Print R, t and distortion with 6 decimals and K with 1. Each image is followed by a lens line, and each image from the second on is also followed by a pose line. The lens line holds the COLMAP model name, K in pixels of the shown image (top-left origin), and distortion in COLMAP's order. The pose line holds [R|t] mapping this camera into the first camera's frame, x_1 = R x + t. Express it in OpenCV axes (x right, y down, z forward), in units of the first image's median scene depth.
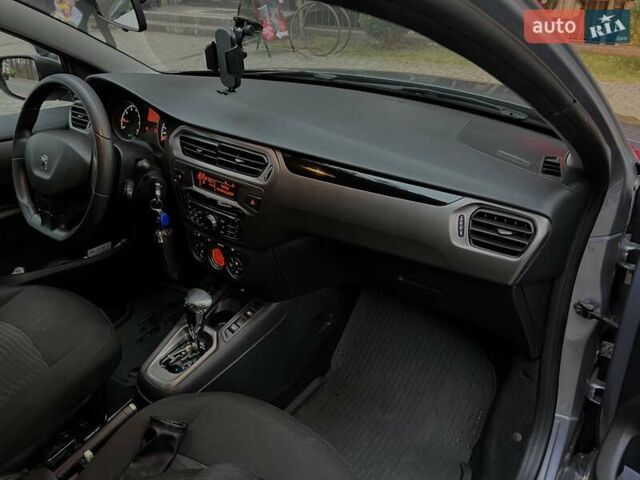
lens RADIAL K [[479.9, 0, 321.1], [0, 479.9, 237.0], [0, 0, 1]] dist [0.073753, -0.044151]
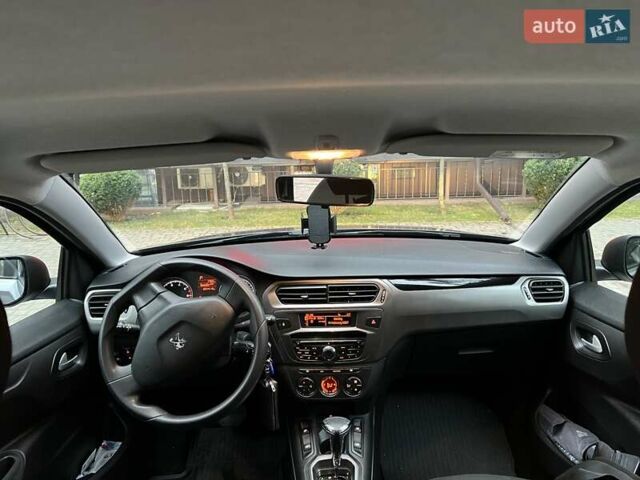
lens RADIAL K [[479.9, 0, 320.7], [0, 479.9, 238.8], [0, 0, 1]] dist [0.073753, -0.044151]
pose [[0.798383, -0.132341, 0.587427, -0.889242], [0.310577, 0.926277, -0.213430, -0.042990], [-0.515874, 0.352841, 0.780626, -0.004597]]
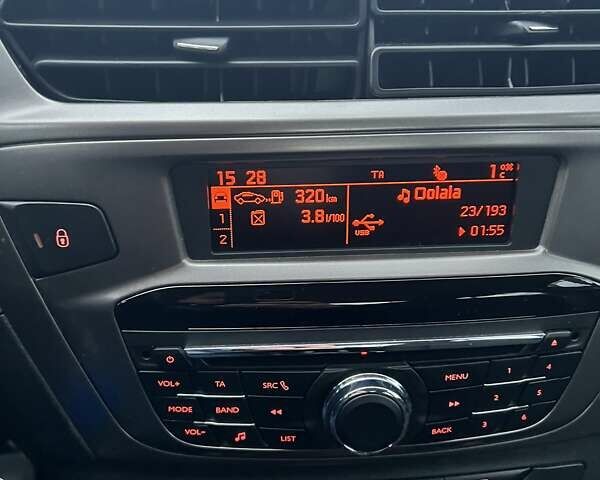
lens RADIAL K [[601.8, 0, 298.1], [0, 601.8, 239.2], [0, 0, 1]] dist [0.008840, 0.000000]
pose [[0.736172, -0.275573, 0.618151, -0.371505], [0.318370, 0.946990, 0.043016, -0.110696], [-0.597237, 0.165134, 0.784882, 0.813351]]
